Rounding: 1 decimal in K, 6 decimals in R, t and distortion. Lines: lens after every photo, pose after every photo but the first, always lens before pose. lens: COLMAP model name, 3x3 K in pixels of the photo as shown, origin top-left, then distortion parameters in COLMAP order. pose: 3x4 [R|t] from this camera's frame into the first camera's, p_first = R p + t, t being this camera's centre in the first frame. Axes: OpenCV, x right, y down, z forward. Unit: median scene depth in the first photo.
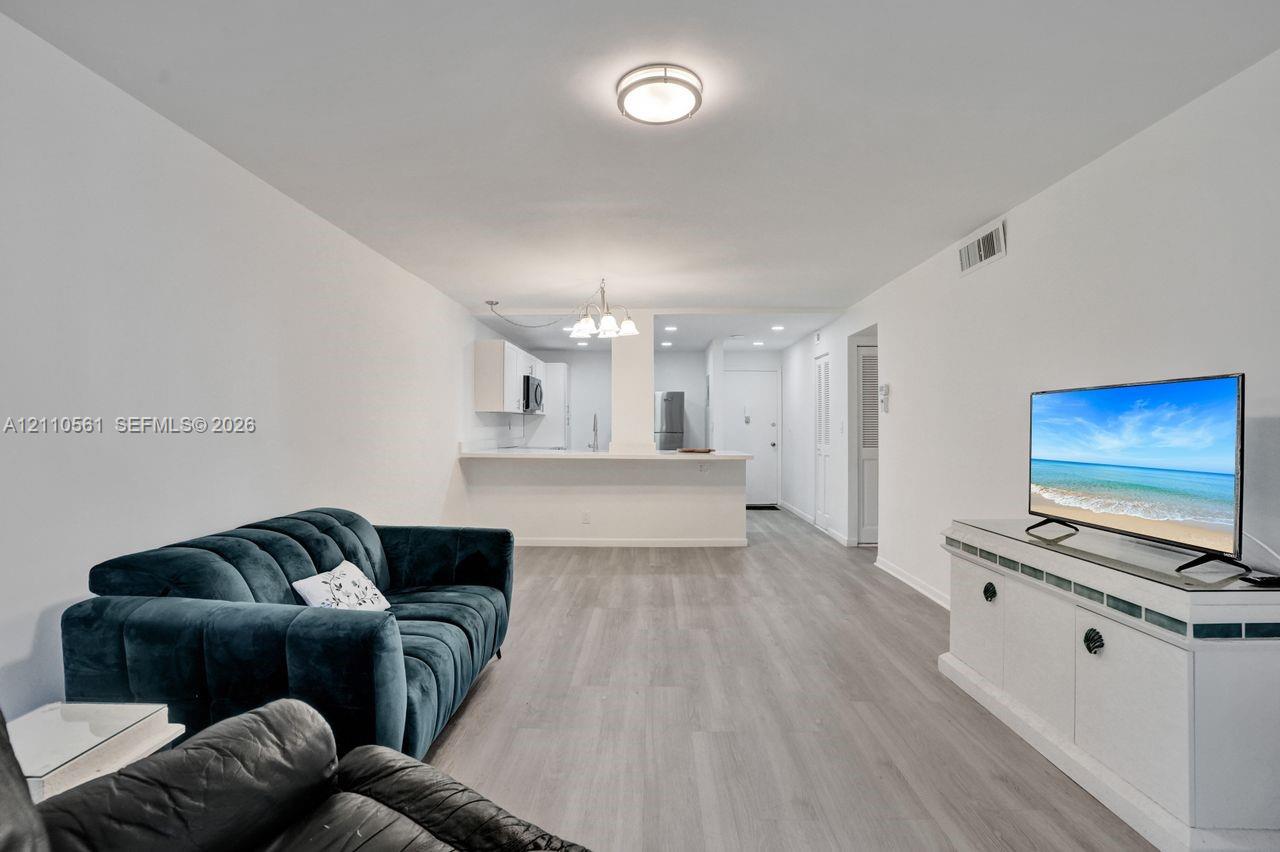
lens RADIAL K [[597.5, 0, 637.2], [0, 597.5, 422.8], [0, 0, 1]] dist [-0.069130, 0.022910]
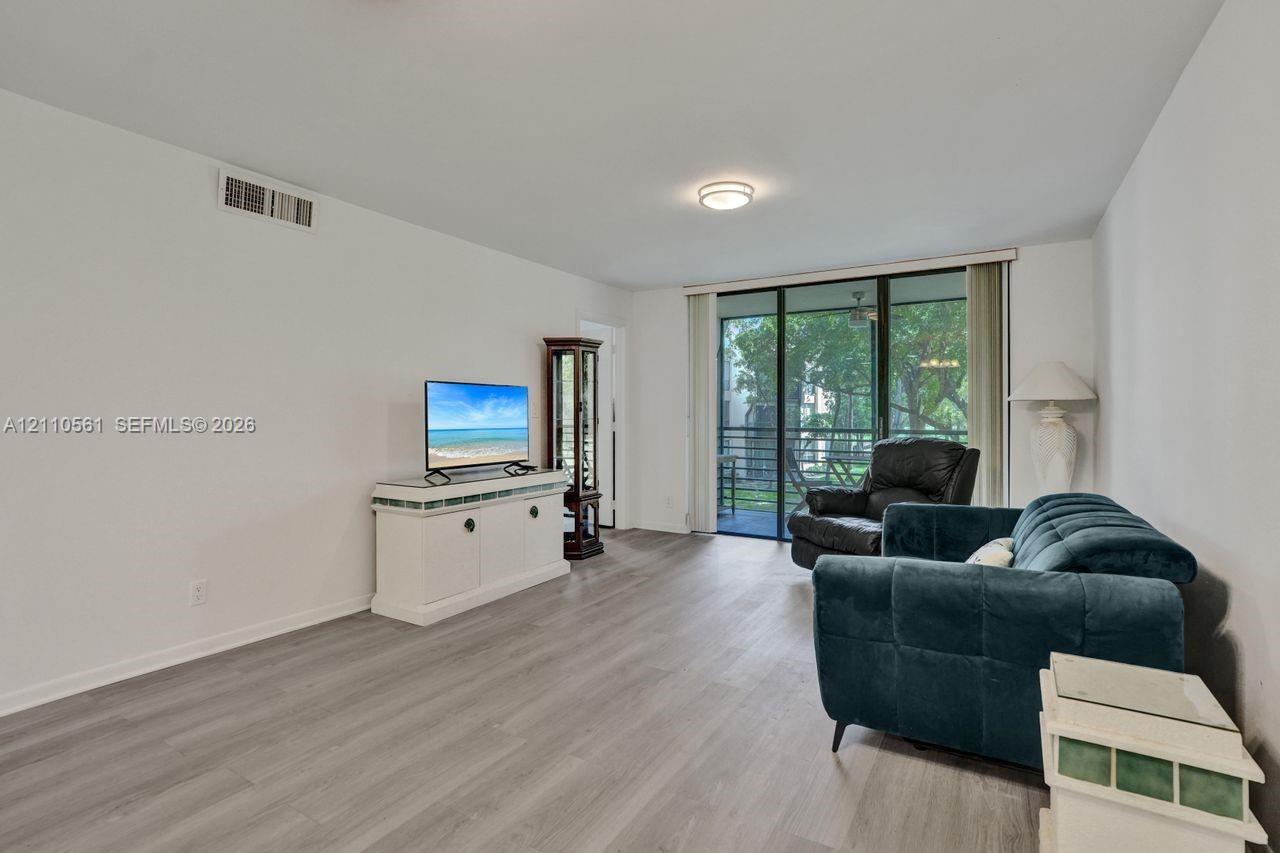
lens RADIAL K [[618.5, 0, 634.1], [0, 618.5, 401.5], [0, 0, 1]] dist [-0.024891, -0.000177]
pose [[-0.868013, 0.009622, 0.496449, -0.446073], [-0.003918, 0.999648, -0.026225, 0.031714], [-0.496527, -0.024709, -0.867670, 1.996599]]
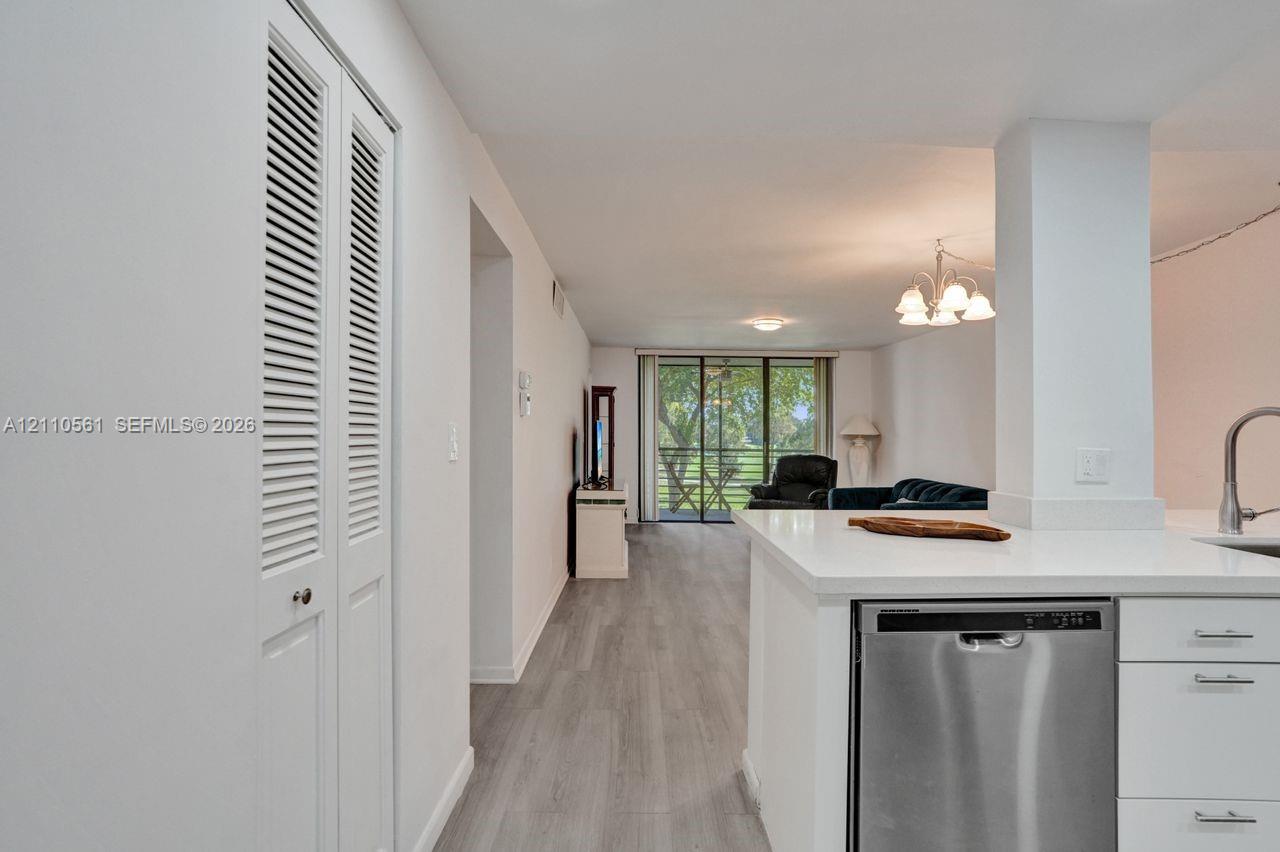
lens RADIAL K [[606.4, 0, 640.8], [0, 606.4, 418.1], [0, 0, 1]] dist [-0.074311, 0.026195]
pose [[-0.999573, -0.010254, -0.027373, 0.586831], [-0.009383, 0.999451, -0.031768, 0.005172], [0.027684, -0.031497, -0.999120, 3.080816]]
